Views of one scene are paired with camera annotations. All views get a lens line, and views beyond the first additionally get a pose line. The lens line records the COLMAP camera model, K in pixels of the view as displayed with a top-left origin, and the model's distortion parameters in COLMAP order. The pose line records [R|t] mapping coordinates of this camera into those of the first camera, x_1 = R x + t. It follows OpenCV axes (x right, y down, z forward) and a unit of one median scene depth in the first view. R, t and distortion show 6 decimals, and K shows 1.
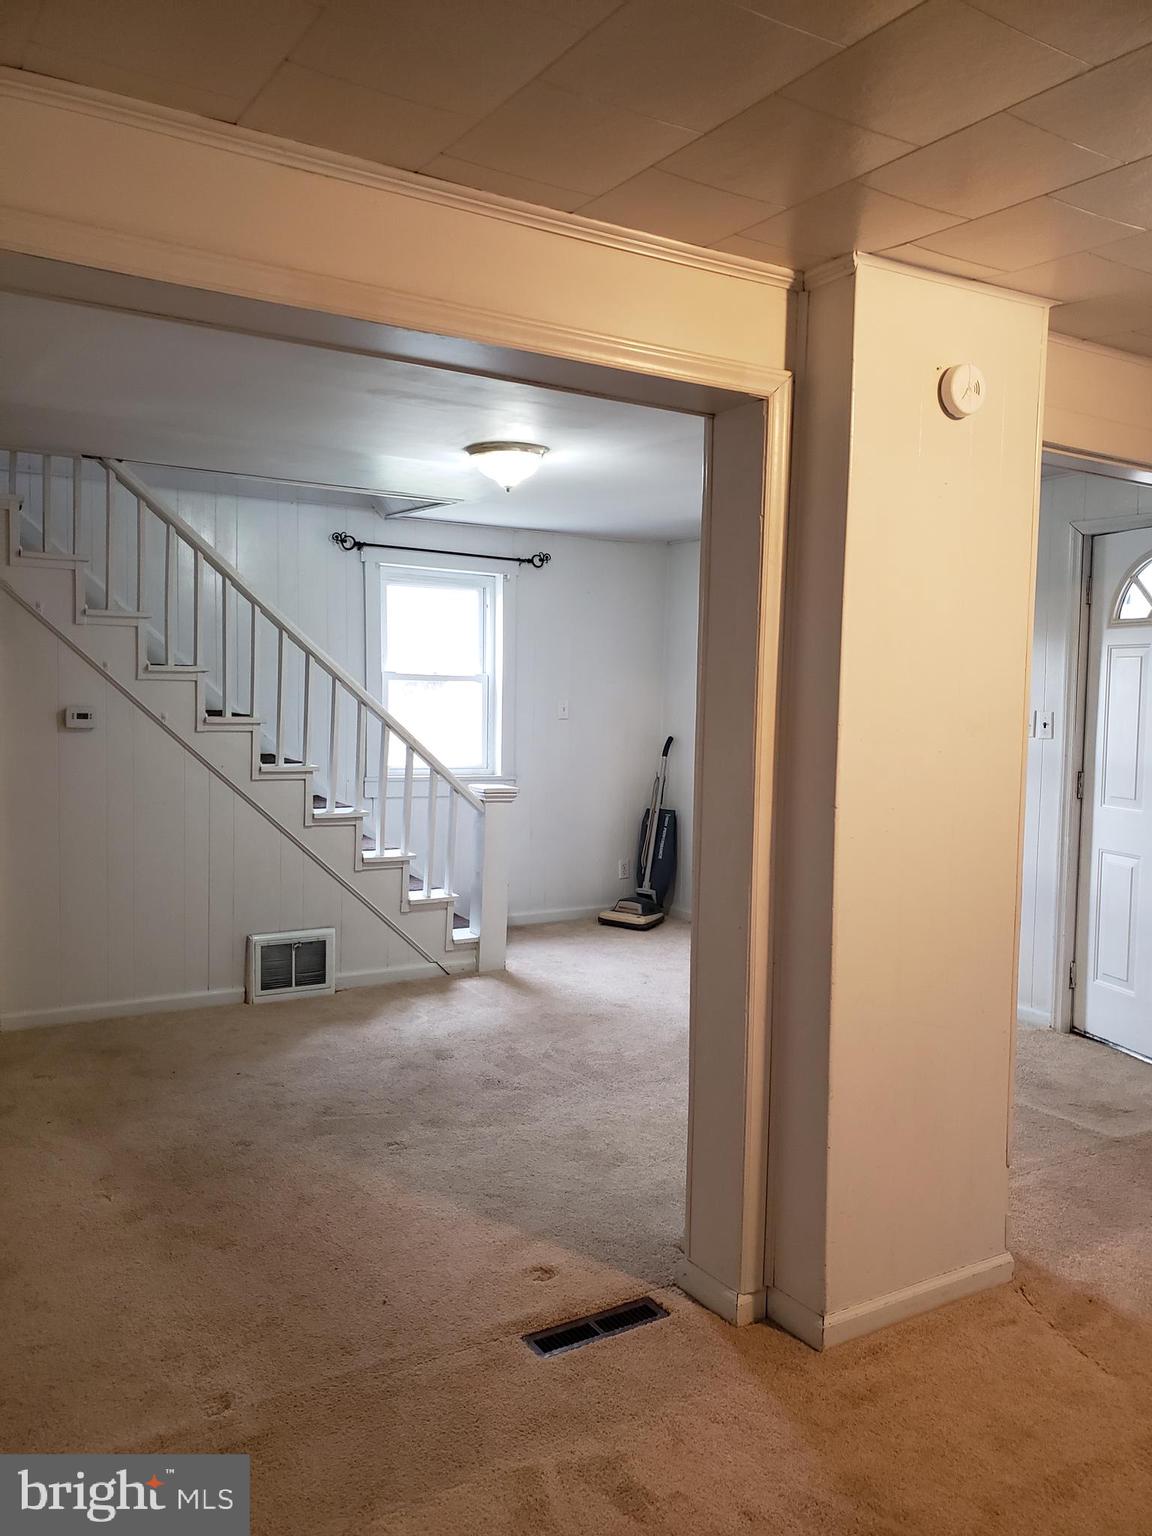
lens RADIAL K [[1207.9, 0, 559.1], [0, 1207.9, 764.9], [0, 0, 1]] dist [0.040581, -0.004381]
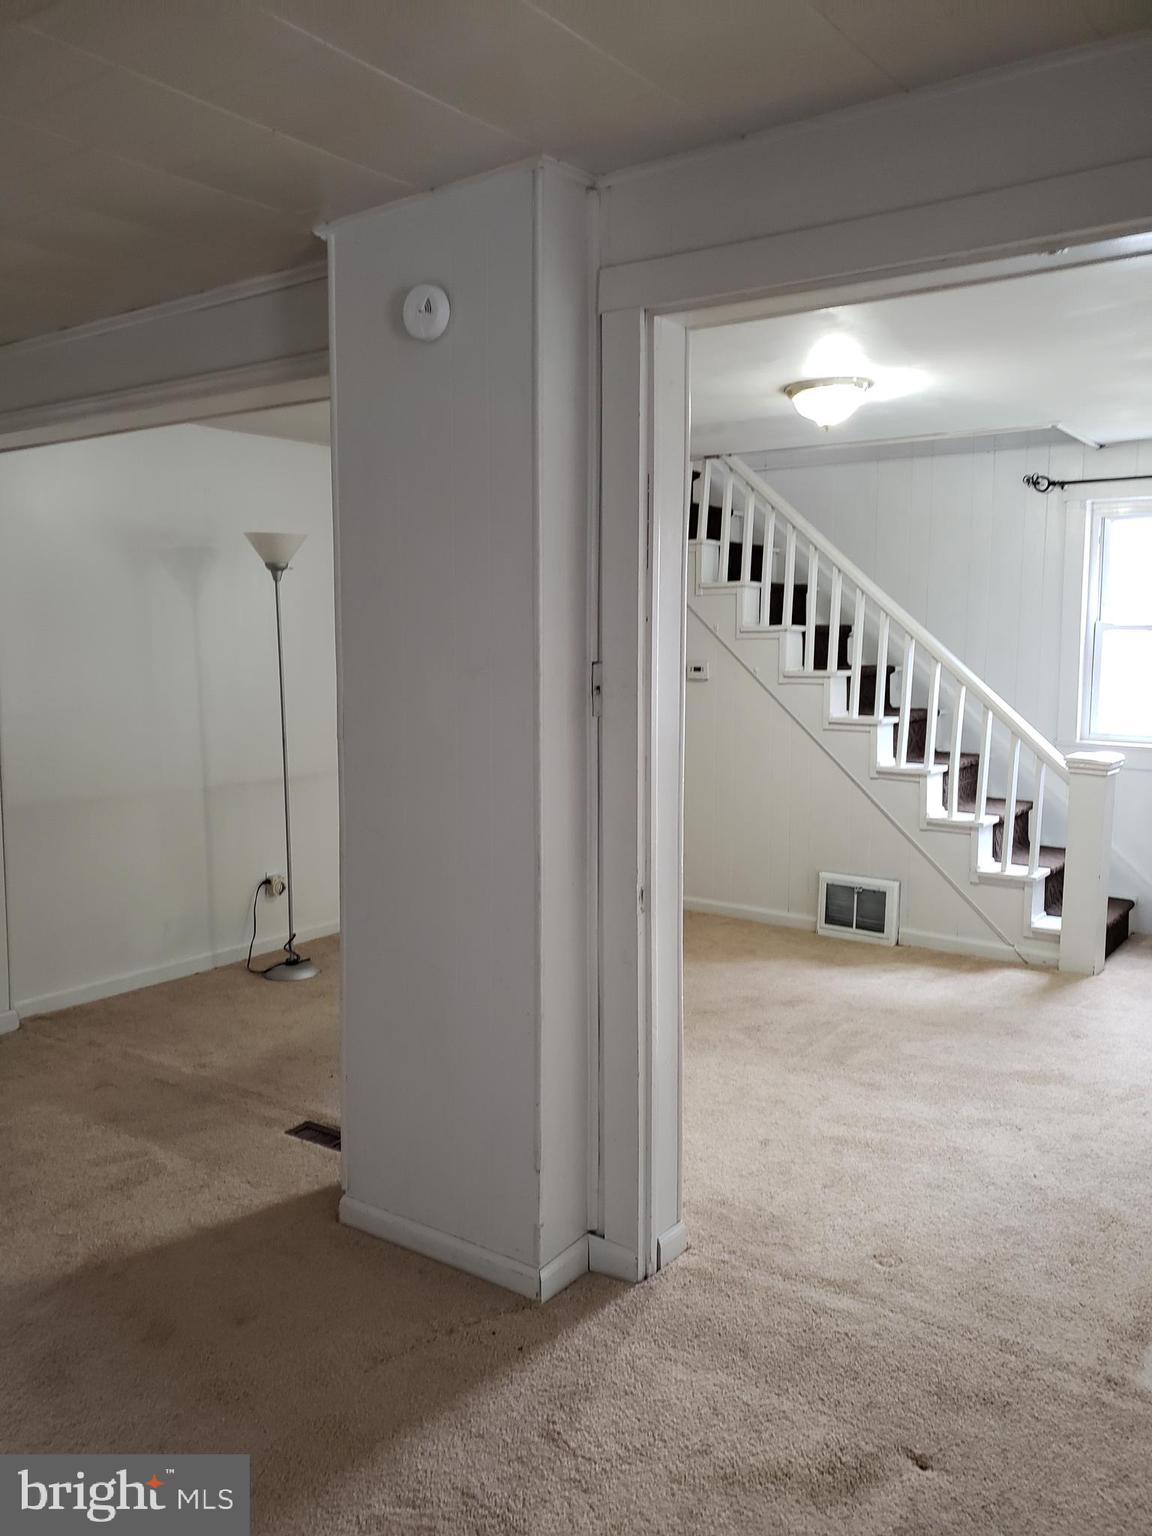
lens RADIAL K [[1183.6, 0, 571.2], [0, 1183.6, 768.0], [0, 0, 1]] dist [0.064553, -0.002331]
pose [[0.381200, 0.083183, -0.920743, 0.640203], [-0.052762, 0.996278, 0.068163, -0.013923], [0.922986, 0.022596, 0.384170, 0.379701]]
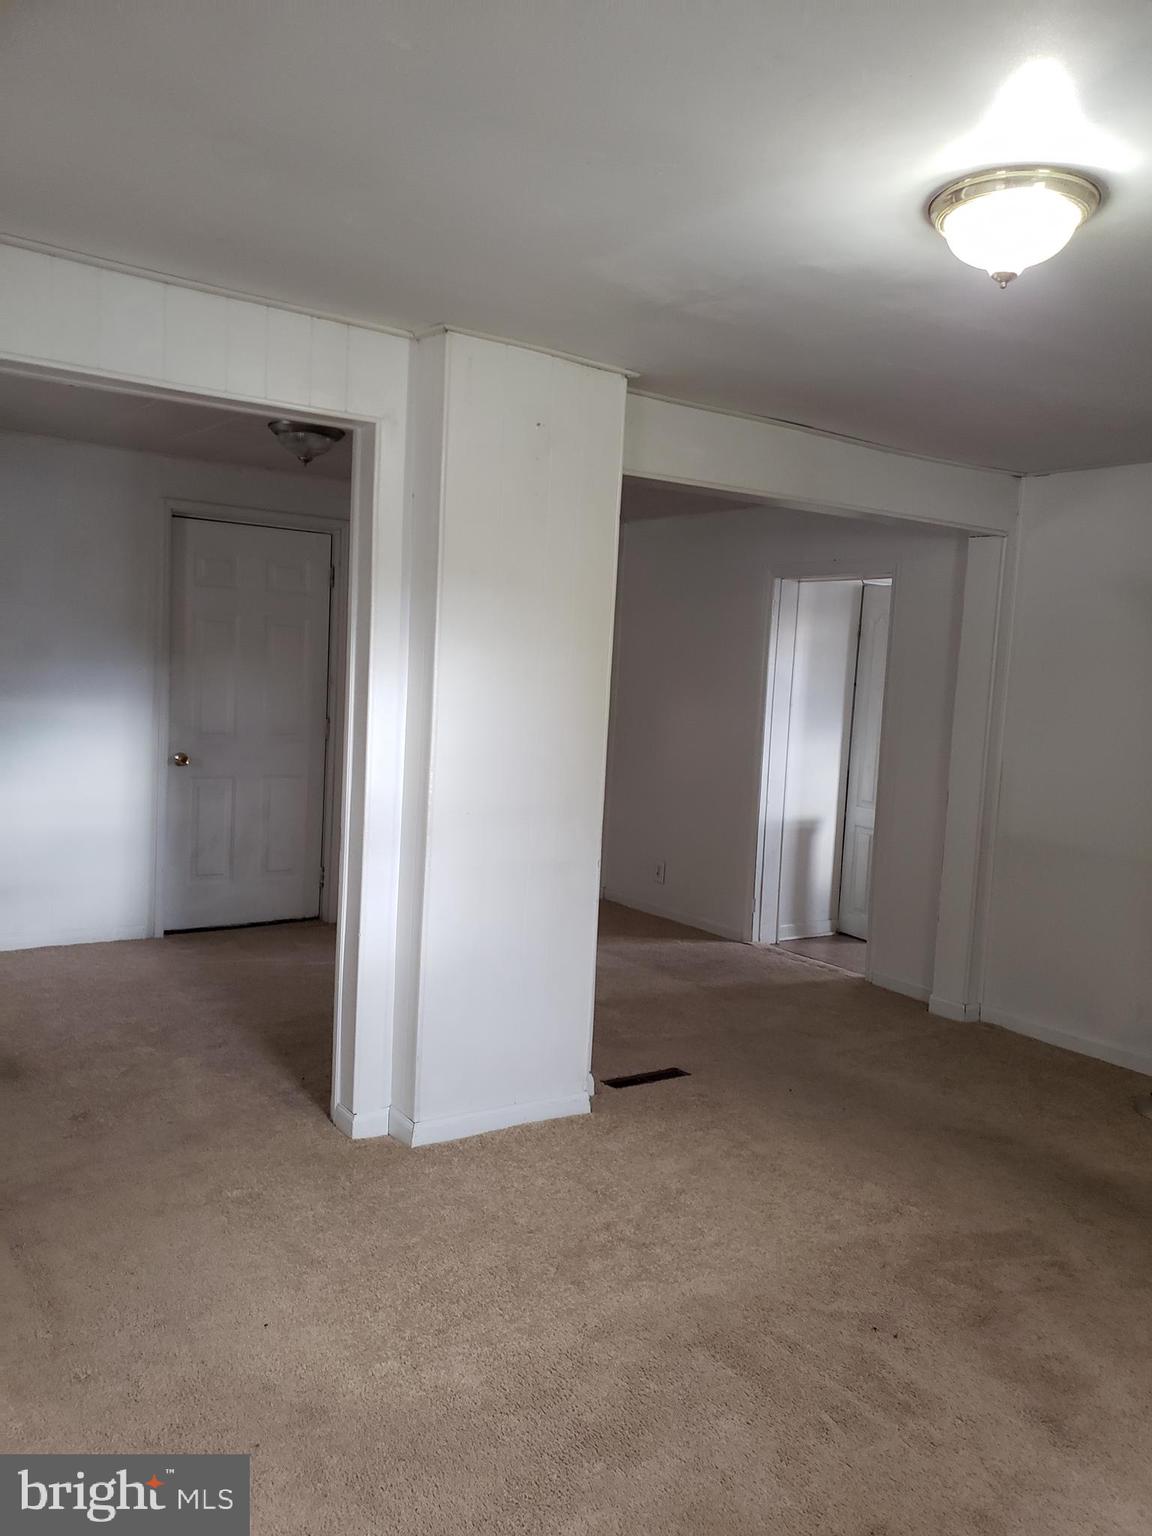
lens RADIAL K [[1207.9, 0, 559.1], [0, 1207.9, 764.9], [0, 0, 1]] dist [0.040581, -0.004381]
pose [[-0.996187, -0.067535, -0.055230, 0.128849], [-0.074977, 0.986412, 0.146181, -0.074296], [0.044607, 0.149765, -0.987715, 1.255909]]
